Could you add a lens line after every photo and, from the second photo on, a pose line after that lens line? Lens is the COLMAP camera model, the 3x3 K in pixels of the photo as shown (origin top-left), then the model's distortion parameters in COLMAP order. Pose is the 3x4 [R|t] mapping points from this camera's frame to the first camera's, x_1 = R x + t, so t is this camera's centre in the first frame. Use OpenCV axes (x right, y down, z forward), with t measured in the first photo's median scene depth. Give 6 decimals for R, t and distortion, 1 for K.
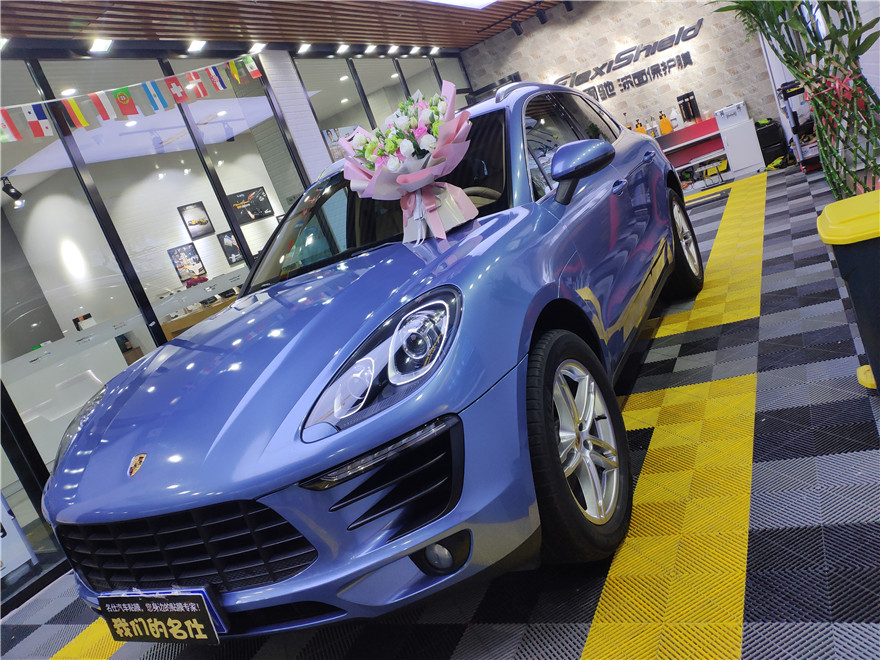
lens RADIAL K [[697.0, 0, 440.0], [0, 697.0, 330.0], [0, 0, 1]] dist [-0.006705, -0.006777]
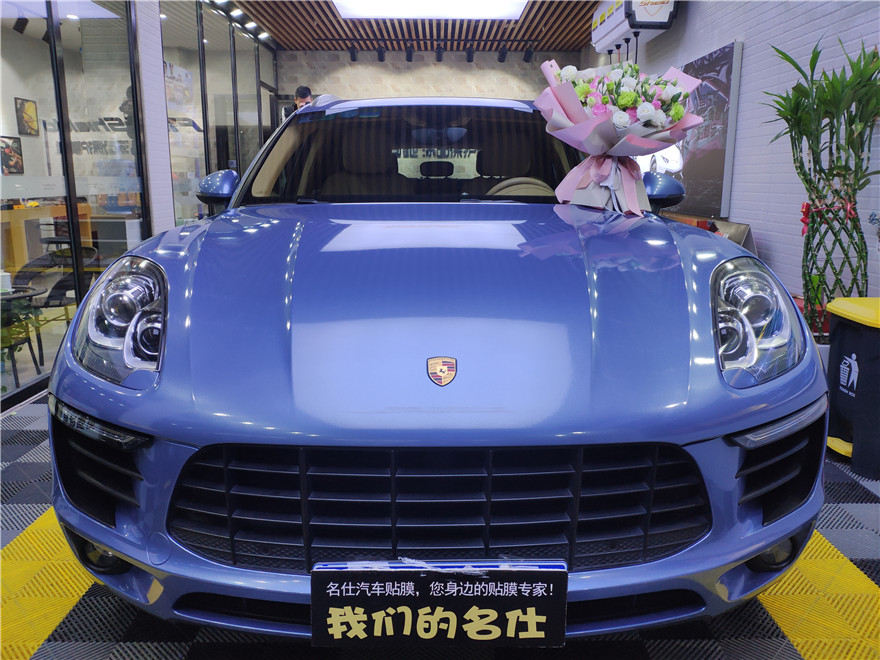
lens RADIAL K [[697.0, 0, 440.0], [0, 697.0, 330.0], [0, 0, 1]] dist [-0.006705, -0.006777]
pose [[0.826560, 0.256910, 0.500795, -0.794431], [-0.213755, 0.966371, -0.142952, 0.256450], [-0.520680, 0.011110, 0.853680, 0.440390]]
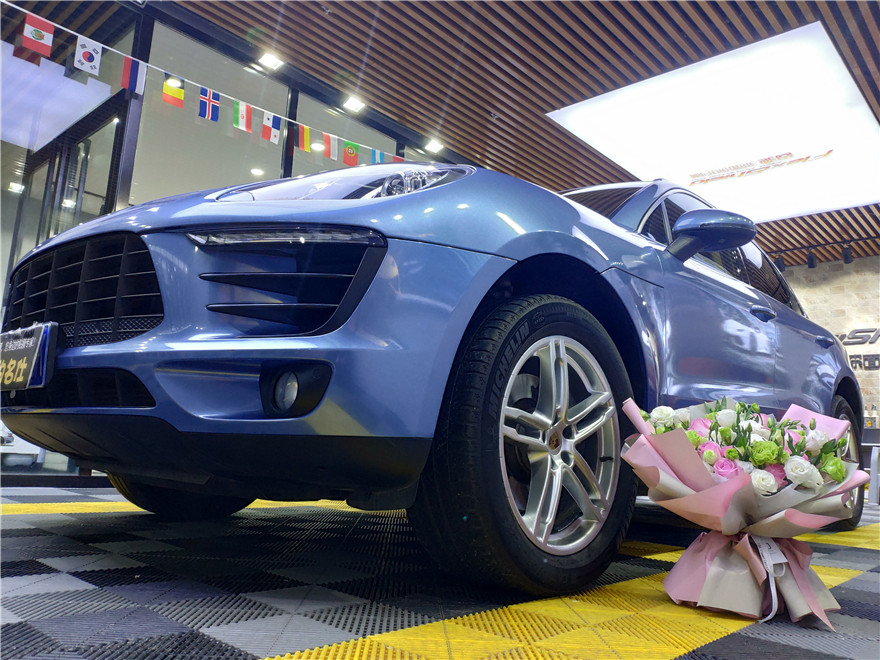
lens RADIAL K [[697.0, 0, 440.0], [0, 697.0, 330.0], [0, 0, 1]] dist [-0.006705, -0.006777]
pose [[0.881210, 0.347486, -0.320504, 0.308817], [-0.432940, 0.865481, -0.252004, 0.321948], [0.189822, 0.360827, 0.913111, 0.256538]]
